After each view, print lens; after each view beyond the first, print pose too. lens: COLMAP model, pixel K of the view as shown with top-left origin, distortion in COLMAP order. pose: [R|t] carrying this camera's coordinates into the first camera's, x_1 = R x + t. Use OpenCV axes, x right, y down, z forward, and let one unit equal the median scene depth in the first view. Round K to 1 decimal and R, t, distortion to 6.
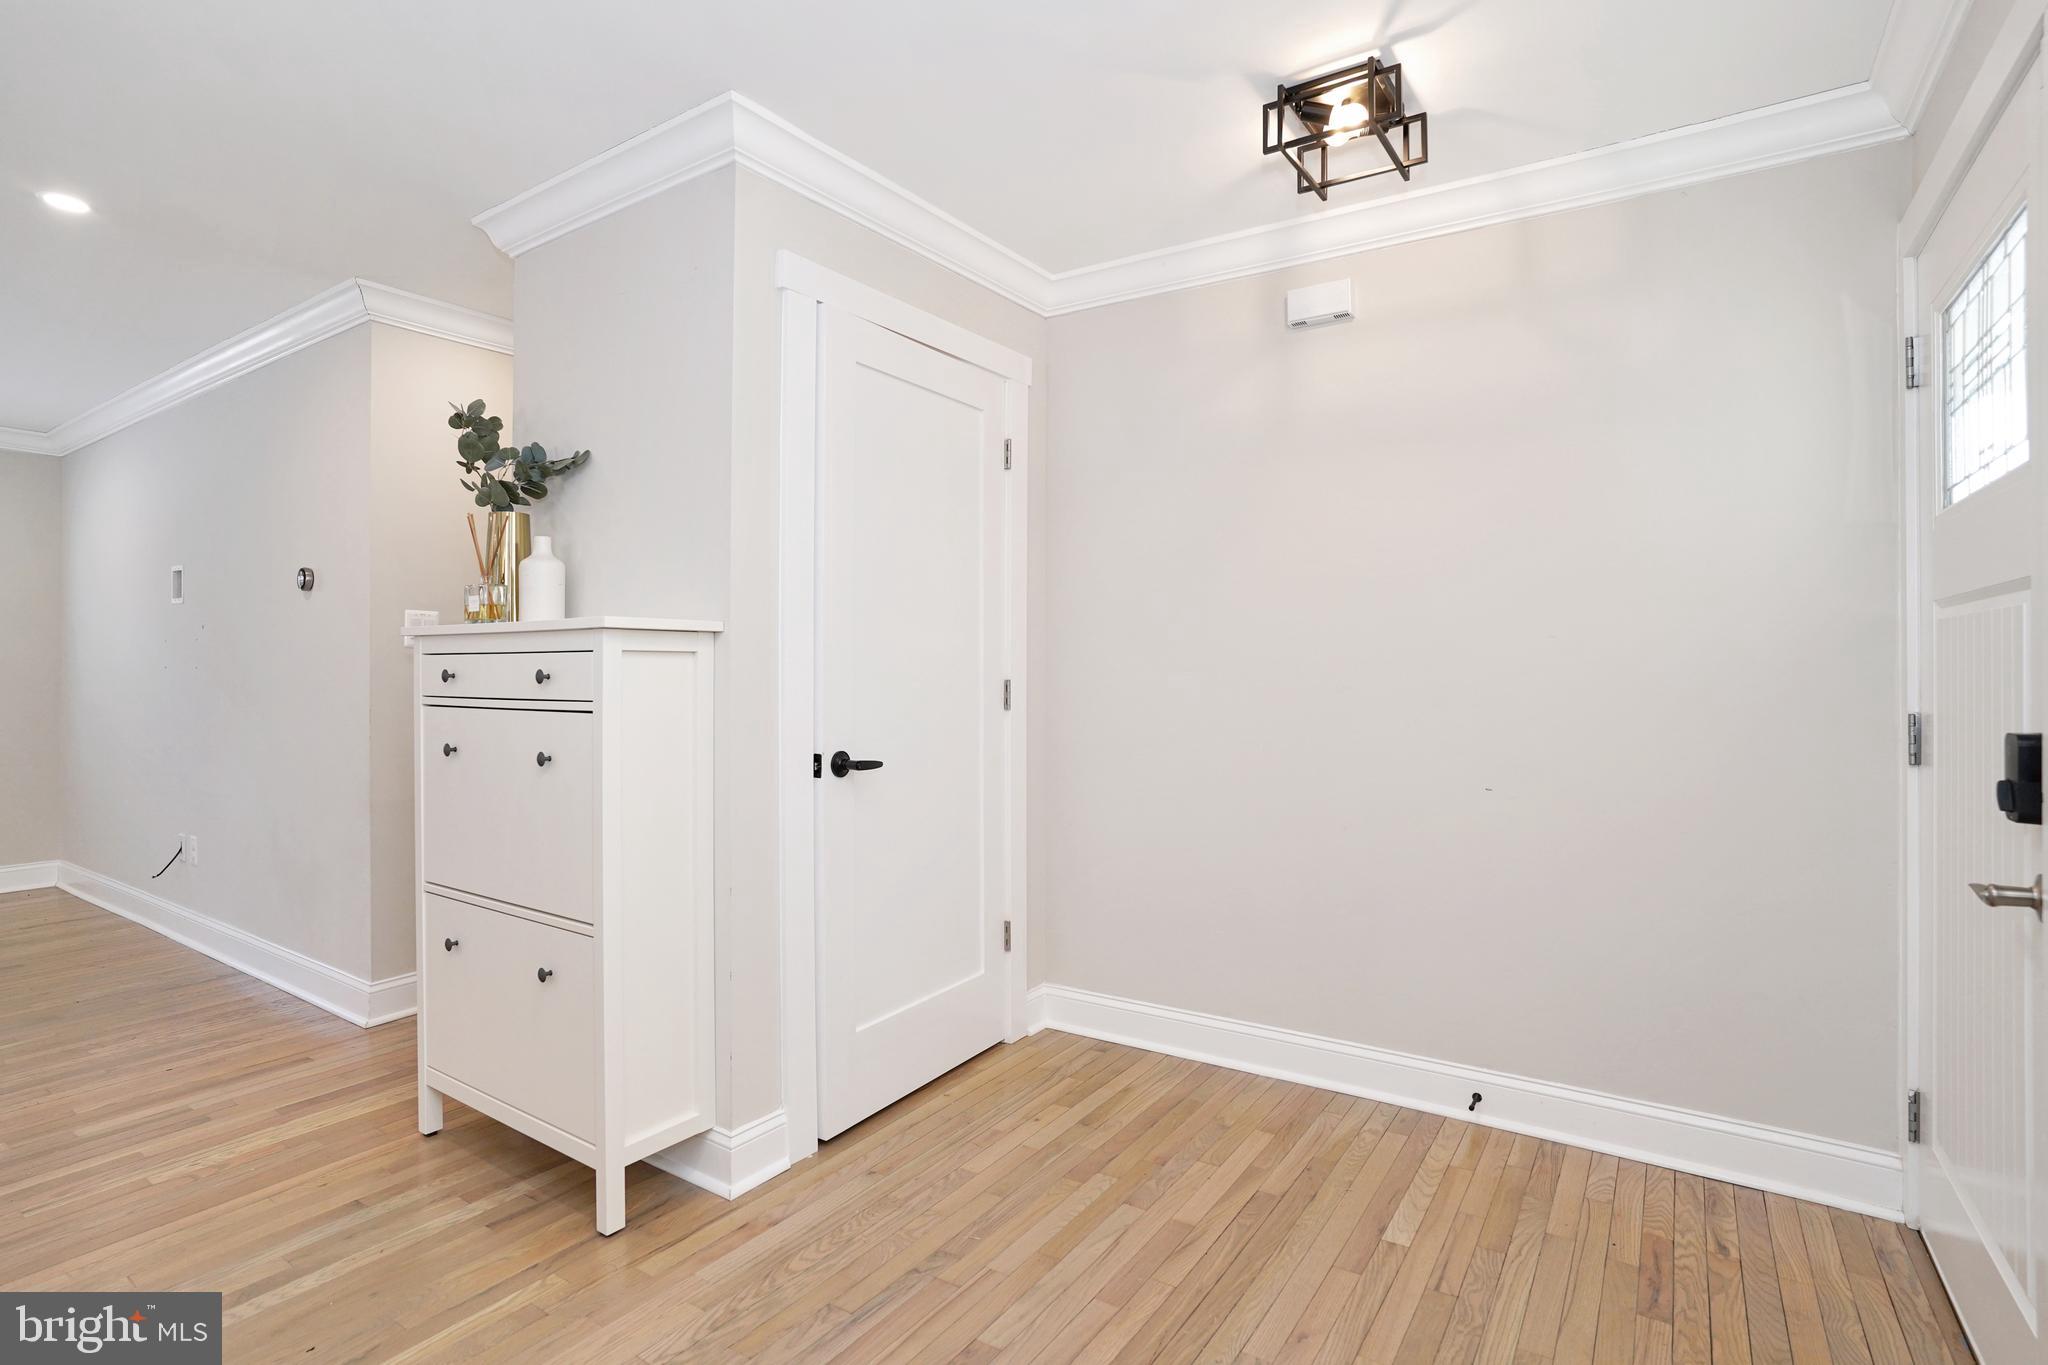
lens RADIAL K [[978.8, 0, 1024.0], [0, 978.8, 682.5], [0, 0, 1]] dist [-0.051111, 0.020036]
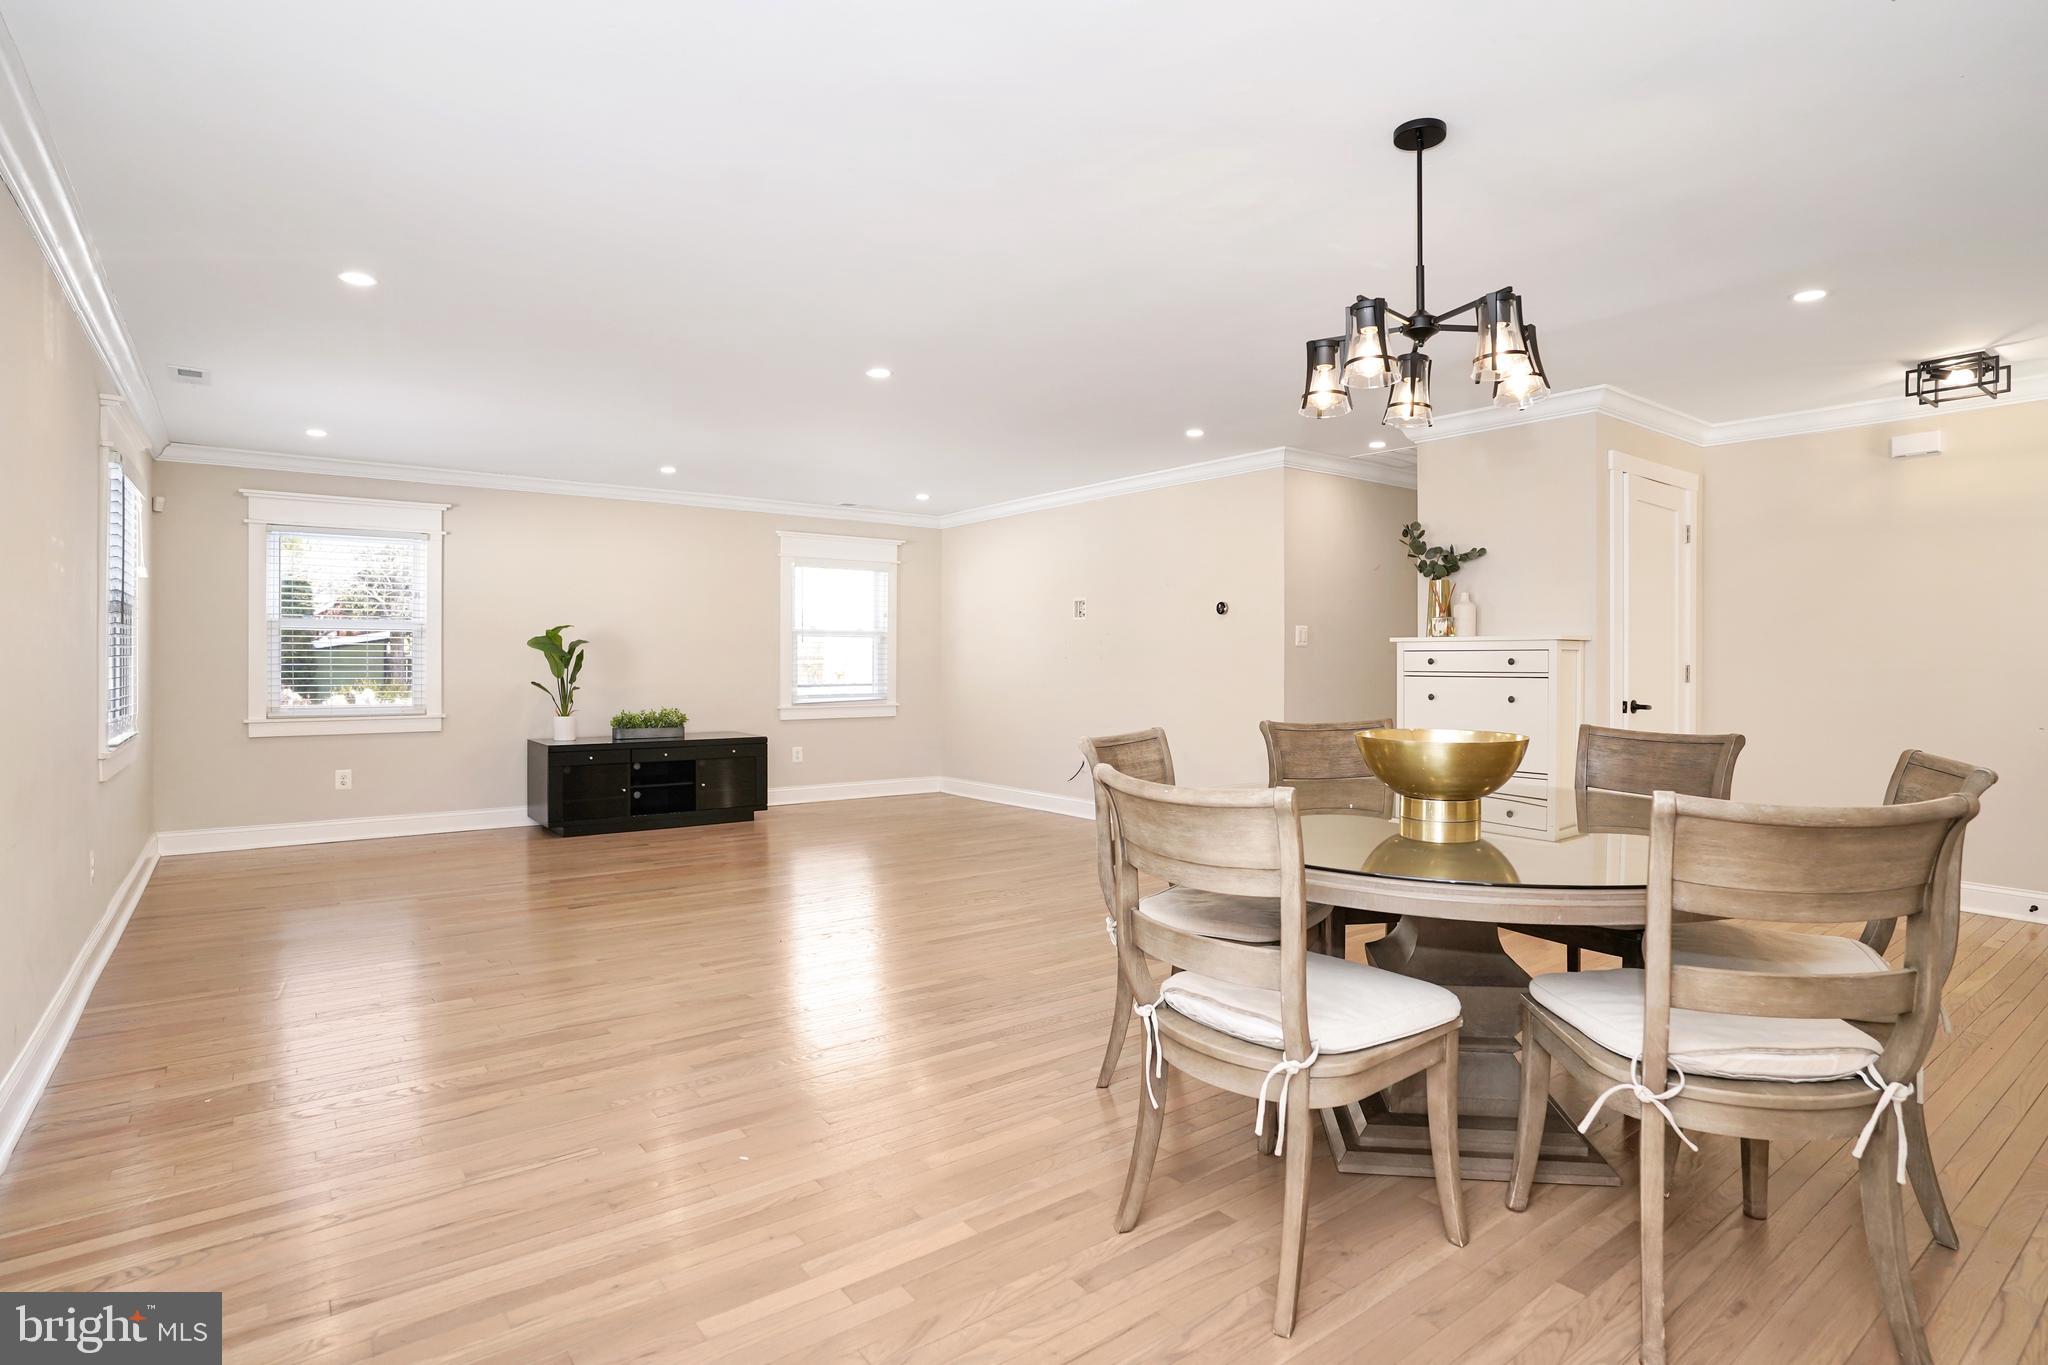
lens RADIAL K [[1002.0, 0, 1024.0], [0, 1002.0, 682.5], [0, 0, 1]] dist [-0.065371, 0.026415]
pose [[0.941742, 0.007637, -0.336248, -0.675789], [-0.004662, 0.999943, 0.009652, 0.021241], [0.336302, -0.007522, 0.941724, -1.267314]]
